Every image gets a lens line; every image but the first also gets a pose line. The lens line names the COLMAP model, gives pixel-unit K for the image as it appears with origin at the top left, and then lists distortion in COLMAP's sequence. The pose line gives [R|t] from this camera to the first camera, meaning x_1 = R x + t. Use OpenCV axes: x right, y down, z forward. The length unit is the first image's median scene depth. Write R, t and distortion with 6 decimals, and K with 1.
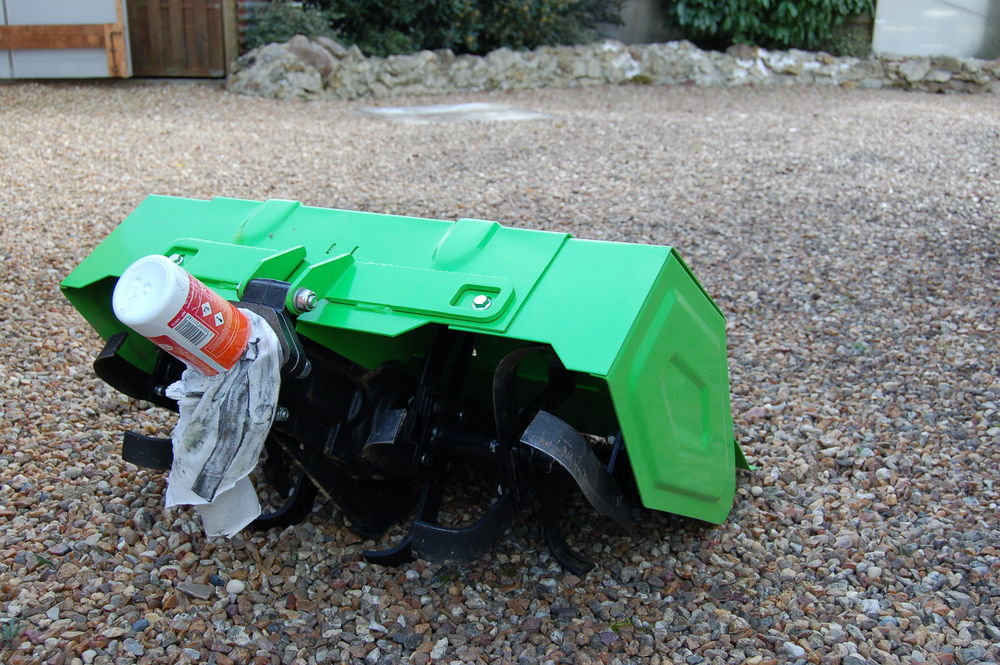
lens RADIAL K [[1028.1, 0, 500.0], [0, 1028.1, 332.5], [0, 0, 1]] dist [-0.007565, -0.017602]
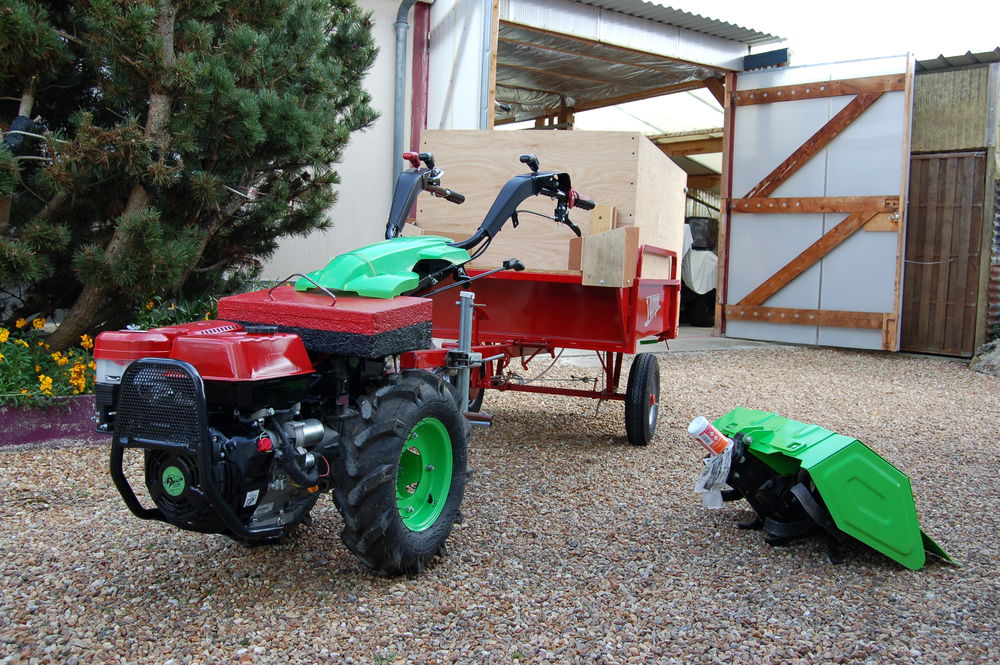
lens RADIAL K [[966.2, 0, 500.0], [0, 966.2, 332.5], [0, 0, 1]] dist [0.000711, 0.000122]
pose [[0.688715, 0.070123, -0.721633, 0.199173], [-0.246301, 0.958749, -0.141902, 0.037204], [0.681914, 0.275469, 0.677576, -0.230231]]
